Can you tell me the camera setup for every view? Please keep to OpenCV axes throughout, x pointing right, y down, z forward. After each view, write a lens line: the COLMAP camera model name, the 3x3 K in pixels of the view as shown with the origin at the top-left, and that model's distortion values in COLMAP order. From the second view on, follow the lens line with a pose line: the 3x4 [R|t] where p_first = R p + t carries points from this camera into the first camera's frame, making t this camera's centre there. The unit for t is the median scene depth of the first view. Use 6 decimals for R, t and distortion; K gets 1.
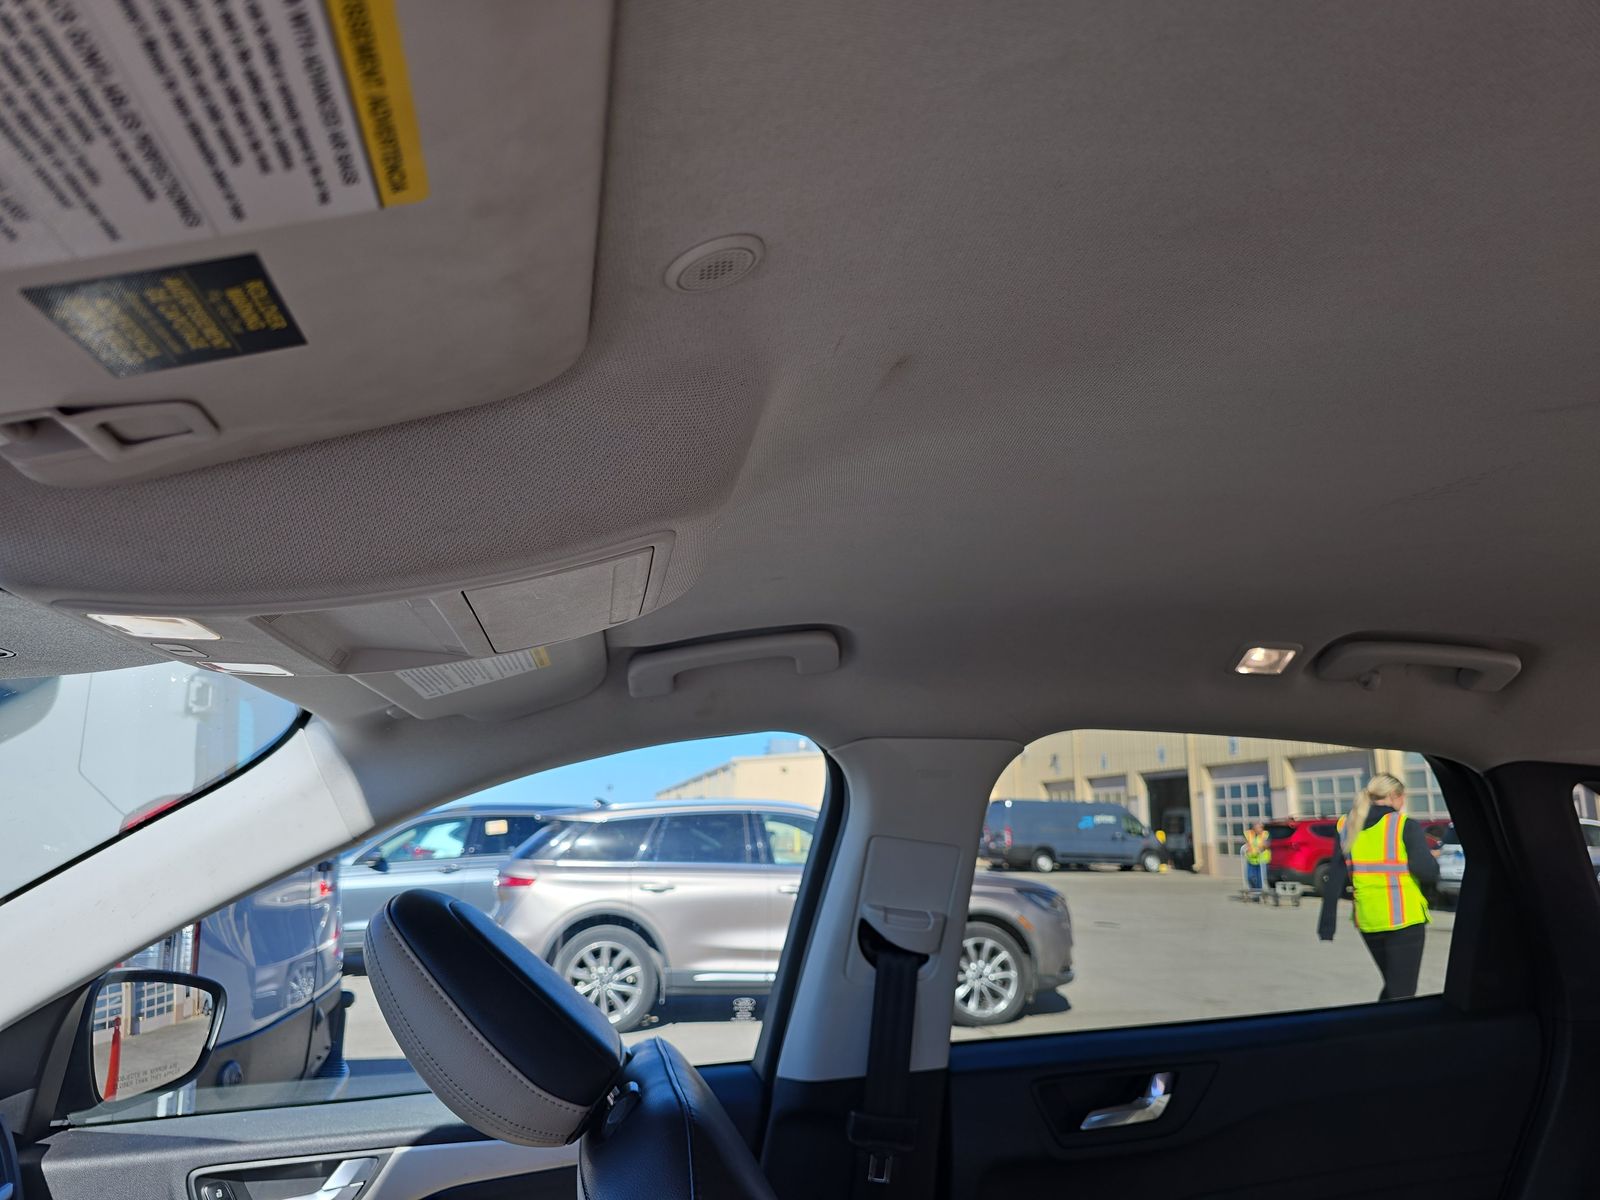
lens RADIAL K [[1059.0, 0, 800.0], [0, 1059.0, 600.0], [0, 0, 1]] dist [0.023959, 0.000066]
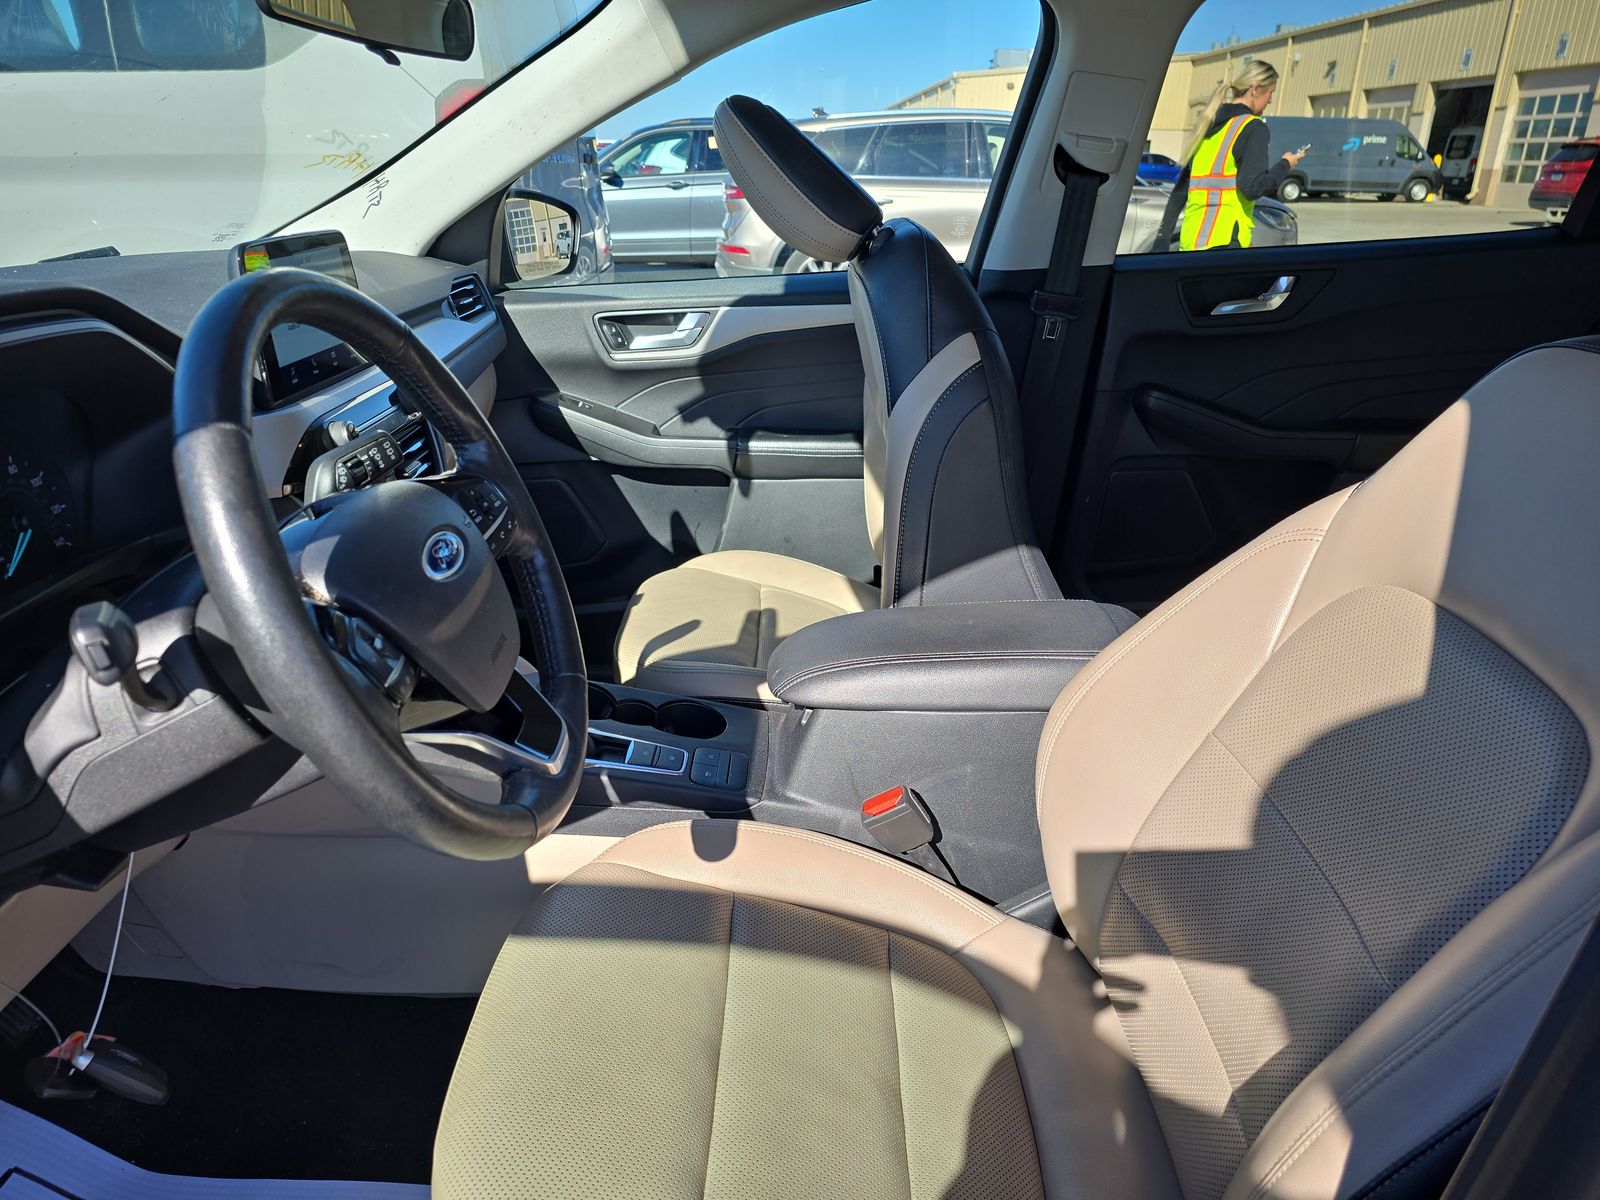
lens RADIAL K [[1064.9, 0, 795.9], [0, 1064.9, 590.4], [0, 0, 1]] dist [0.043334, -0.039673]
pose [[0.981149, 0.076469, -0.177478, 0.003117], [0.035954, 0.830117, 0.556429, 0.002667], [0.189877, -0.552321, 0.811719, -0.065556]]
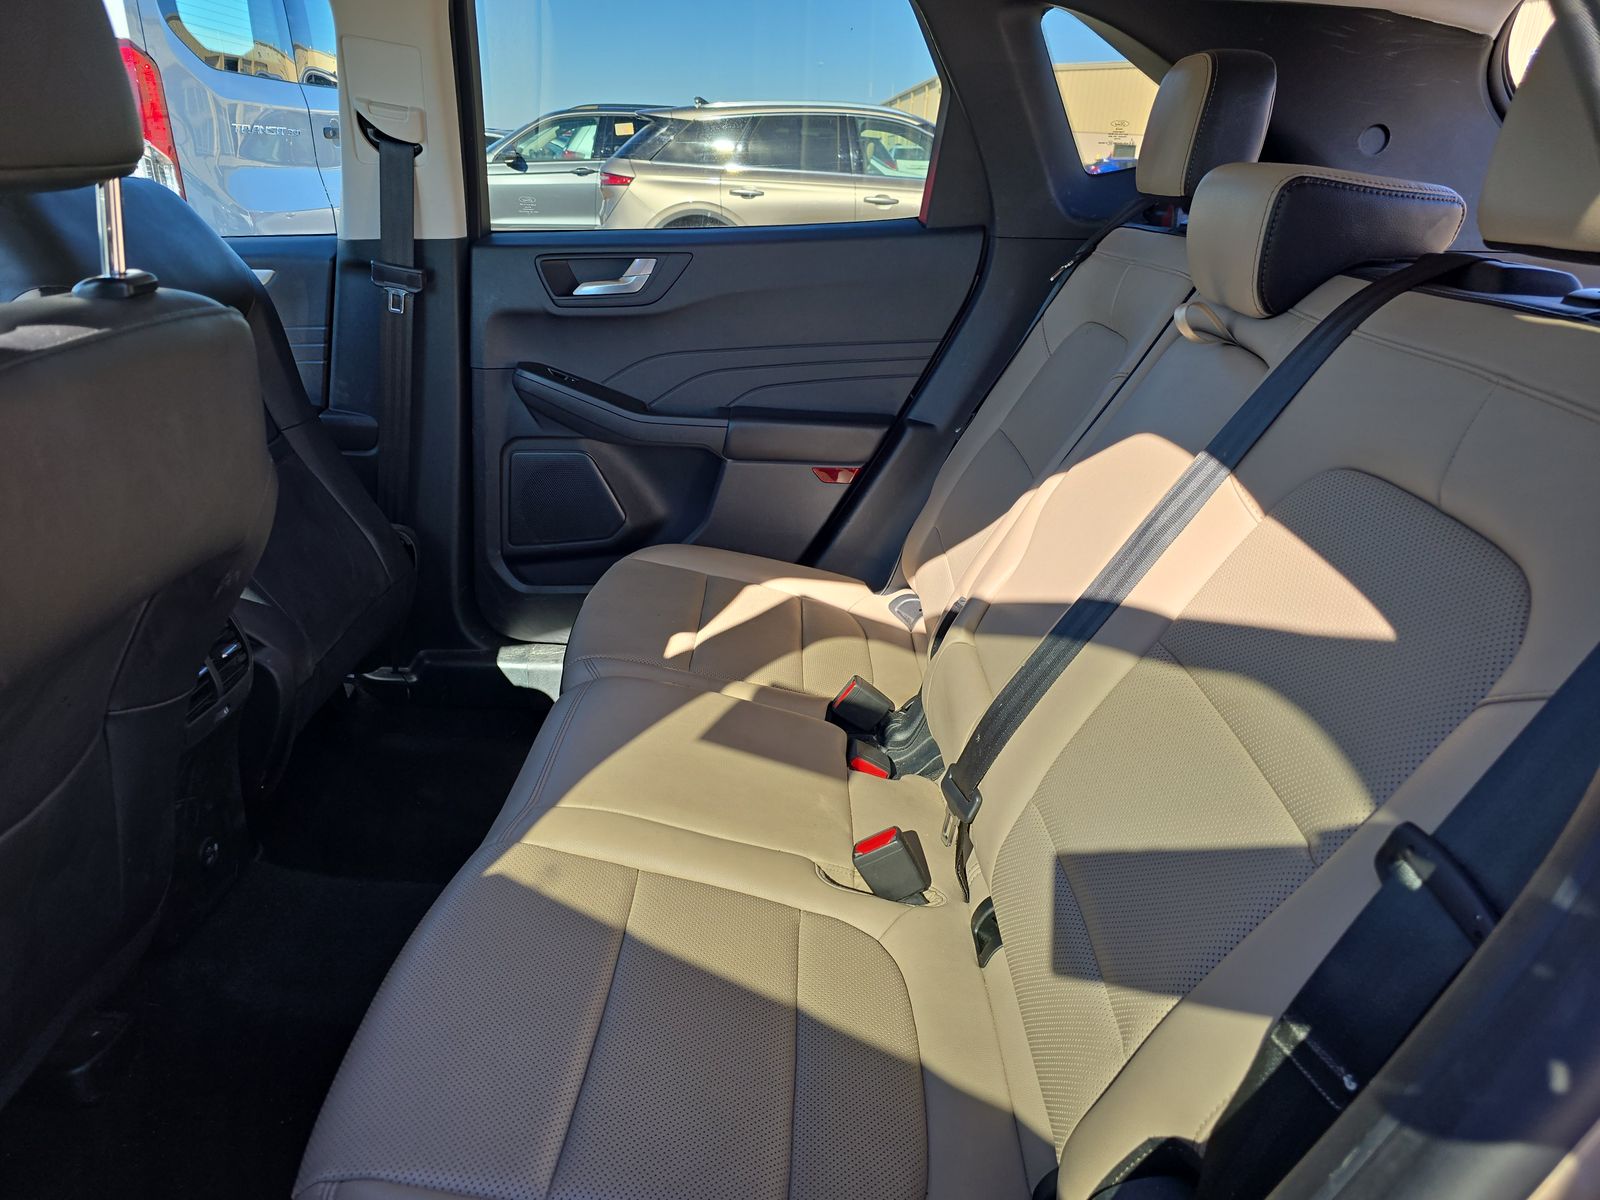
lens RADIAL K [[1093.3, 0, 800.0], [0, 1093.3, 600.0], [0, 0, 1]] dist [0.006419, 0.000753]
pose [[0.975764, 0.115338, -0.185959, 0.141866], [0.008534, 0.829110, 0.559020, 0.009218], [0.218657, -0.547059, 0.808032, -0.041556]]
